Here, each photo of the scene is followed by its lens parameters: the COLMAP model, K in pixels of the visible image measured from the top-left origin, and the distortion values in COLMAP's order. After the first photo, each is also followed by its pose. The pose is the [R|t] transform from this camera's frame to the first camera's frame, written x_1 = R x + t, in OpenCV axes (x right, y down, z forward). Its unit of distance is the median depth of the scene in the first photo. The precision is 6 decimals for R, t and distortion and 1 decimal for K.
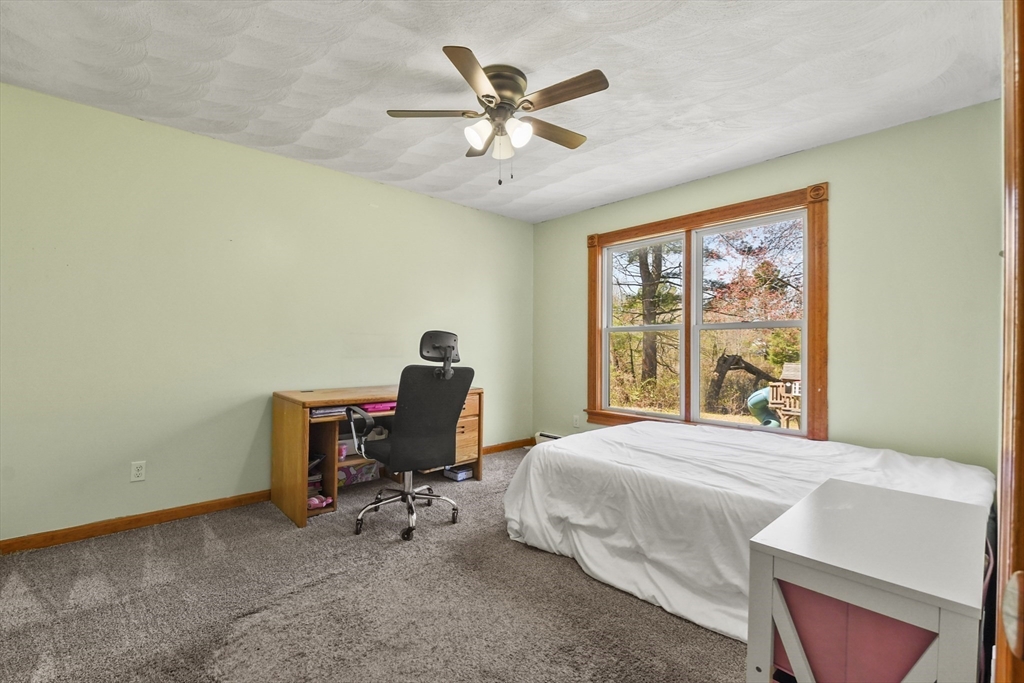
lens RADIAL K [[460.0, 0, 508.6], [0, 460.0, 347.1], [0, 0, 1]] dist [0.052240, -0.031904]
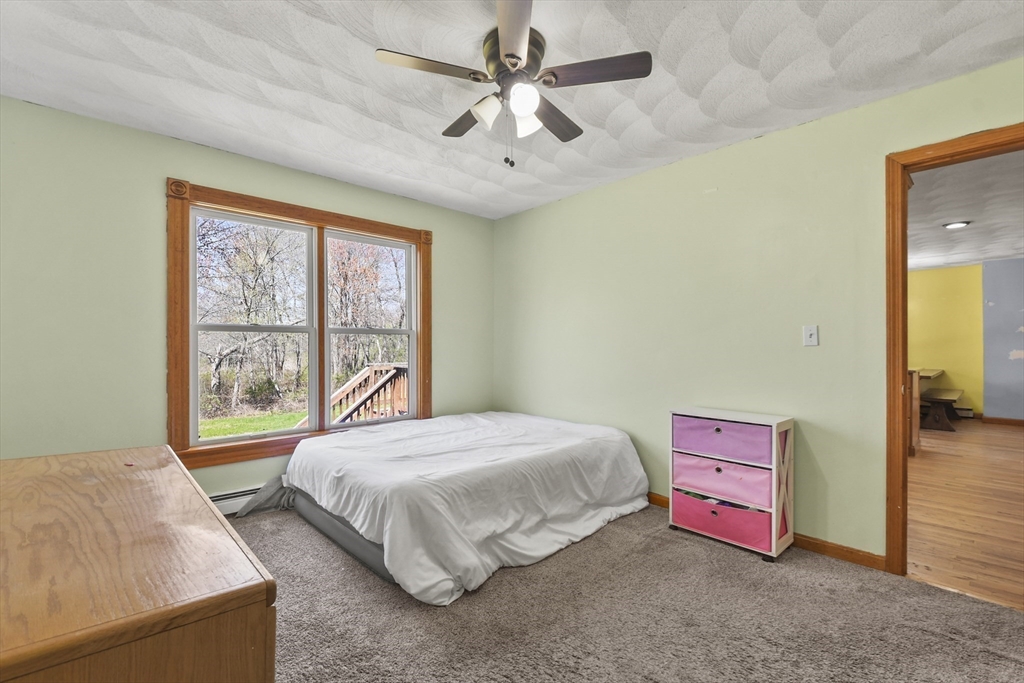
lens RADIAL K [[443.2, 0, 505.4], [0, 443.2, 343.6], [0, 0, 1]] dist [0.001732, -0.011113]
pose [[-0.004286, 0.001475, 0.999990, -0.777833], [0.002642, 0.999995, -0.001464, -0.020273], [-0.999987, 0.002636, -0.004290, 0.961140]]
